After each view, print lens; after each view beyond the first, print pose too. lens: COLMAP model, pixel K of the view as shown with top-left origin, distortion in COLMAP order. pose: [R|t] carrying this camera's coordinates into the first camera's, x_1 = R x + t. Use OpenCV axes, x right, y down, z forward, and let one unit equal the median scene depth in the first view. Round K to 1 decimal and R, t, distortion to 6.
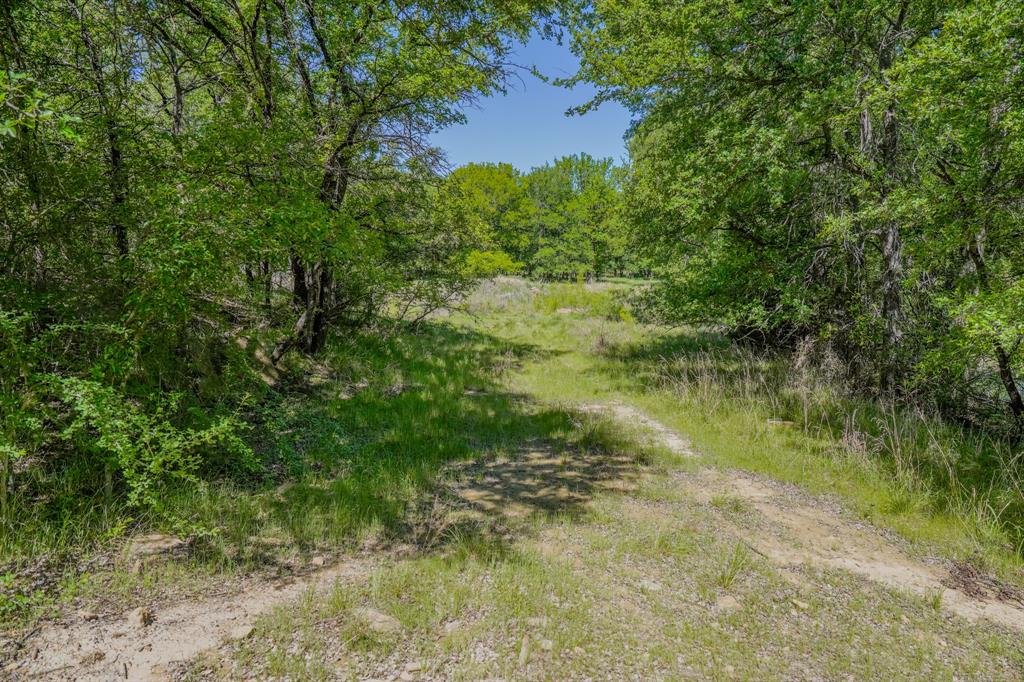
lens RADIAL K [[699.5, 0, 512.0], [0, 699.5, 341.0], [0, 0, 1]] dist [-0.002608, -0.001647]
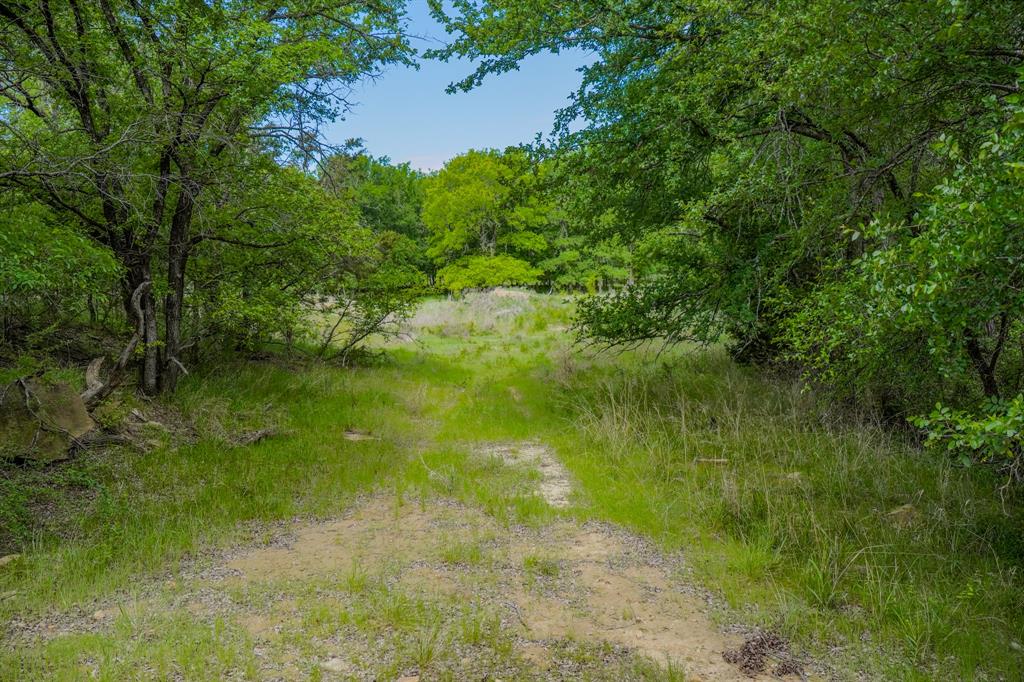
lens RADIAL K [[881.6, 0, 512.0], [0, 881.6, 341.0], [0, 0, 1]] dist [0.008683, 0.010003]
pose [[0.996578, -0.041470, -0.071501, 0.160792], [0.039170, 0.998678, -0.033278, 0.003212], [0.072787, 0.030364, 0.996885, -0.011142]]
